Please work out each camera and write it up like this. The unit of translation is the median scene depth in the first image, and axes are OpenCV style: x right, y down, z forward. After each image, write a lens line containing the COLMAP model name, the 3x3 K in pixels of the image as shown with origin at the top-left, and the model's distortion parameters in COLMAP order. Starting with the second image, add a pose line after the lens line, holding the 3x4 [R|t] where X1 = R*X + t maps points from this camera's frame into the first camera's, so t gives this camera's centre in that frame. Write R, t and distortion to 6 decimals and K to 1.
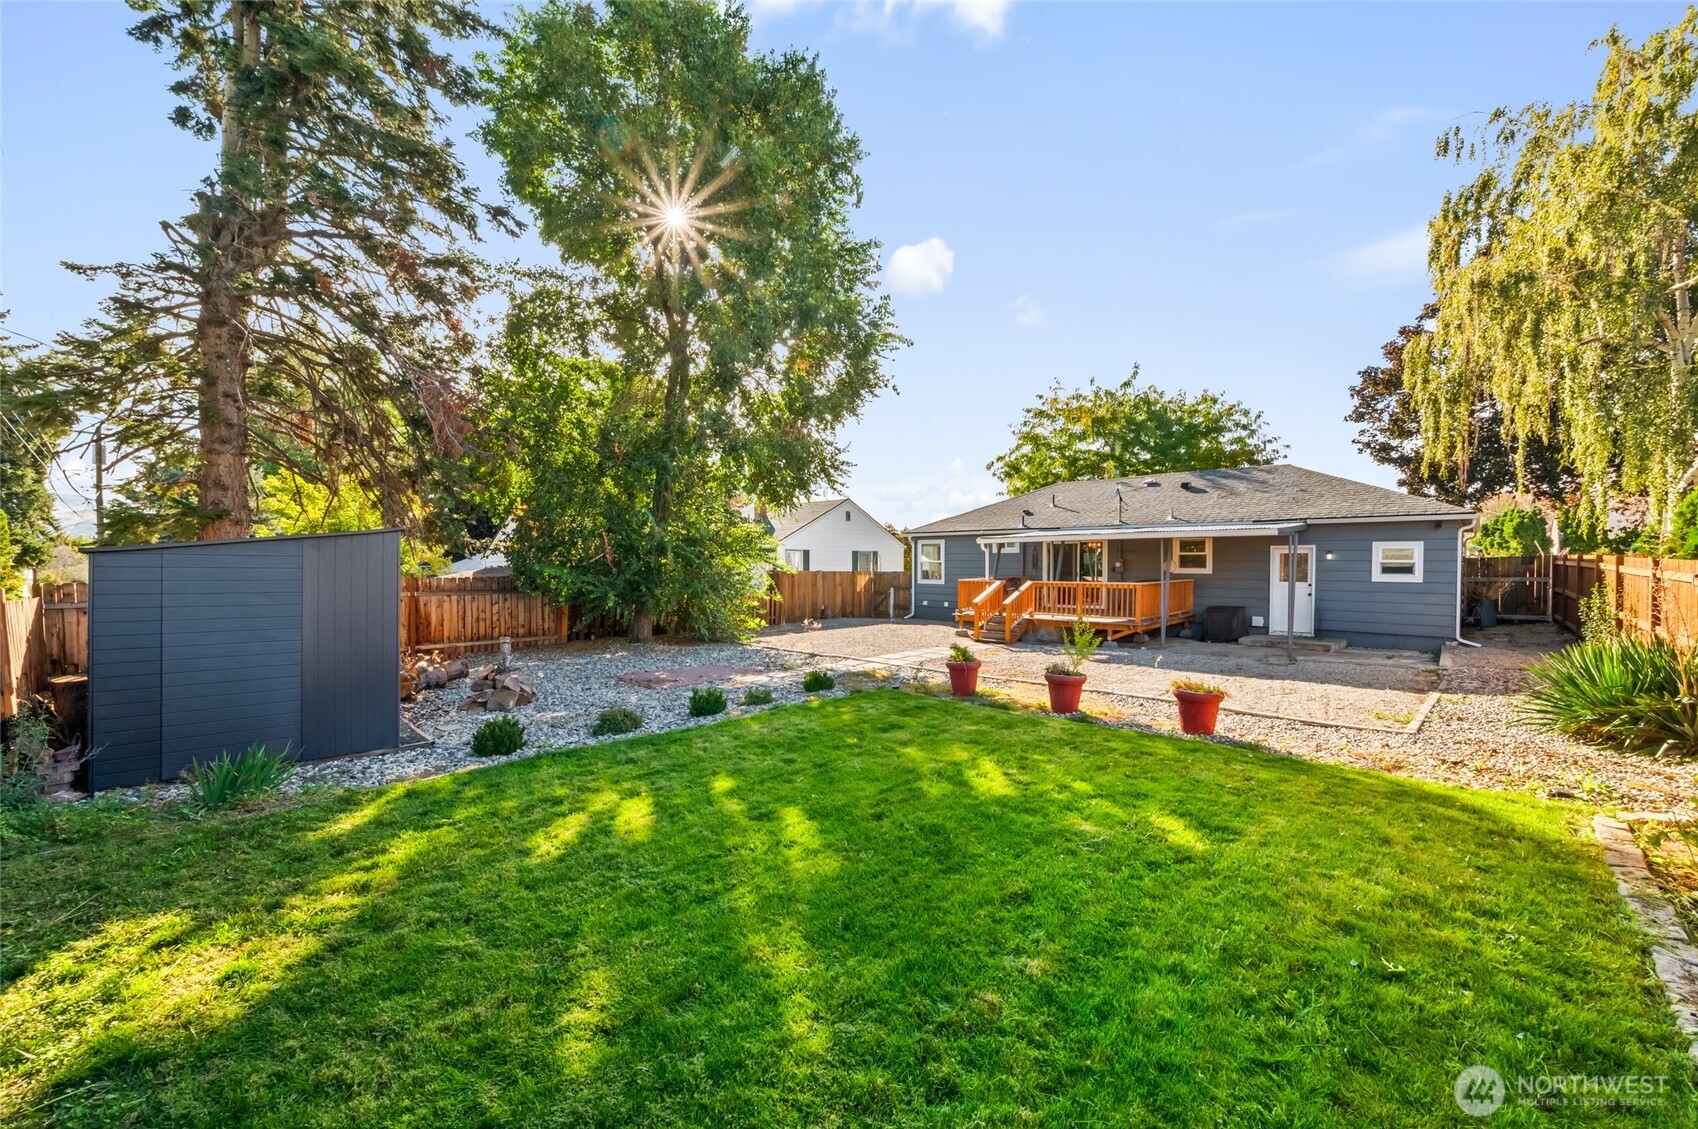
lens RADIAL K [[675.1, 0, 847.9], [0, 675.1, 564.8], [0, 0, 1]] dist [0.001671, -0.001006]
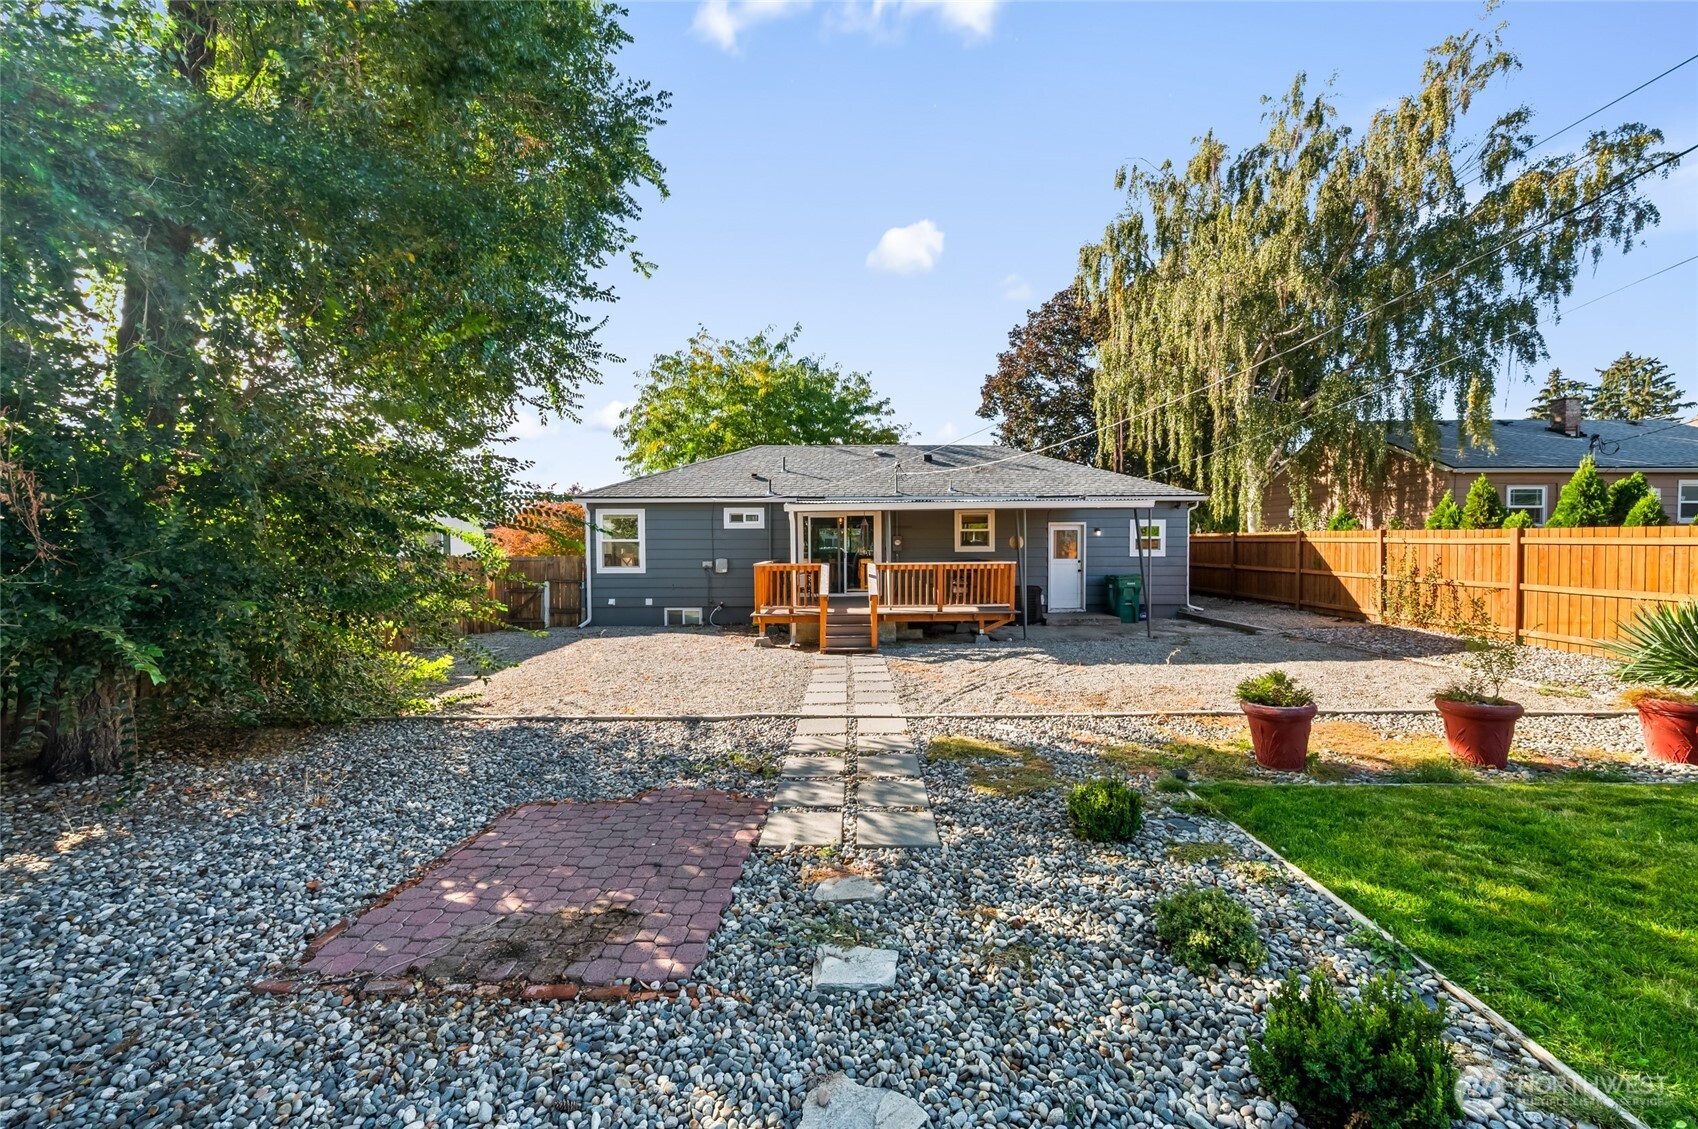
lens RADIAL K [[675.1, 0, 849.7], [0, 675.1, 556.5], [0, 0, 1]] dist [0.001671, -0.001006]
pose [[0.722418, -0.011272, 0.691364, -0.245457], [0.008820, 0.999936, 0.007087, 0.011358], [-0.691400, 0.000979, 0.722471, 0.467511]]
